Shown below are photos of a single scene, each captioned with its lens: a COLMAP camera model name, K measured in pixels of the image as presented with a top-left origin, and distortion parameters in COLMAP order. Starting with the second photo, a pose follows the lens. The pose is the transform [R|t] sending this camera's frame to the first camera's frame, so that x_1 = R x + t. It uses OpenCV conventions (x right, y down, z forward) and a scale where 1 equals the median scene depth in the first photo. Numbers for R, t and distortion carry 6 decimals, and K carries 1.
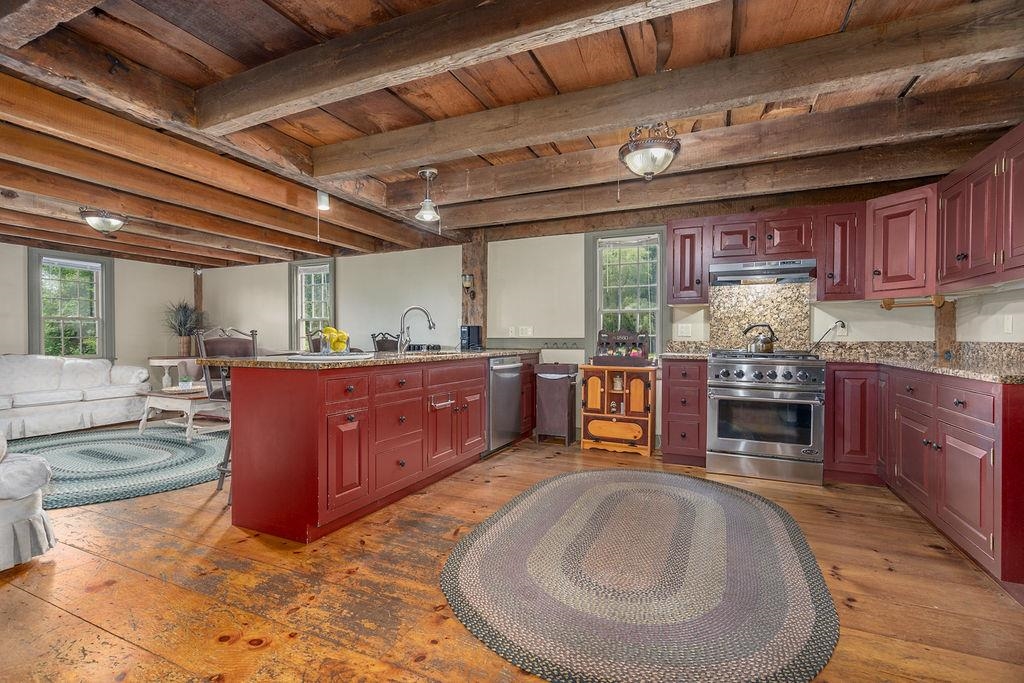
lens RADIAL K [[466.2, 0, 512.0], [0, 466.2, 341.5], [0, 0, 1]] dist [-0.001350, 0.000351]
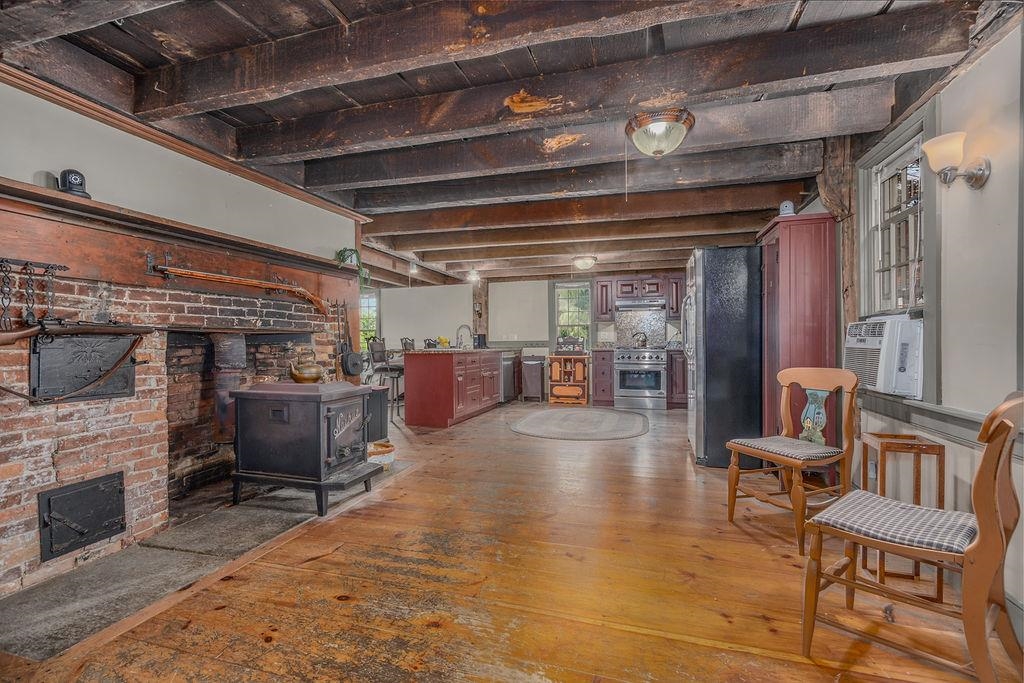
lens RADIAL K [[466.2, 0, 512.0], [0, 466.2, 341.5], [0, 0, 1]] dist [-0.001350, 0.000351]
pose [[0.990869, -0.010818, 0.134395, -0.241401], [0.012459, 0.999858, -0.011375, 0.015525], [-0.134253, 0.012945, 0.990863, -0.791093]]
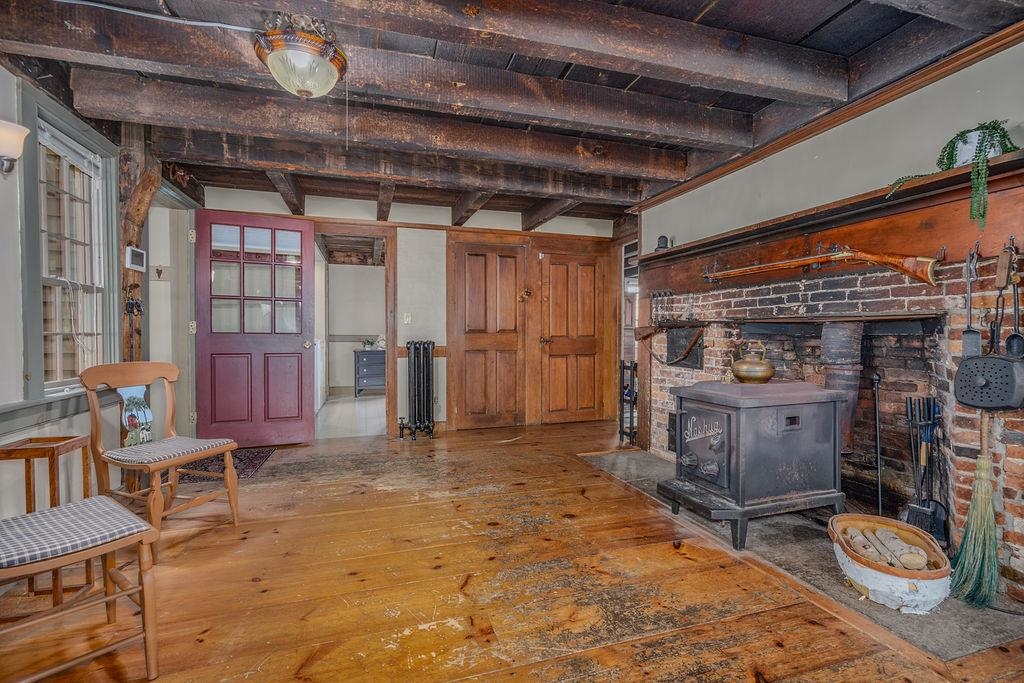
lens RADIAL K [[466.2, 0, 512.0], [0, 466.2, 341.5], [0, 0, 1]] dist [-0.001350, 0.000351]
pose [[-0.745255, 0.010238, -0.666701, 0.370008], [-0.009941, 0.999600, 0.026463, -0.004244], [0.666706, 0.026349, -0.744855, 0.723807]]
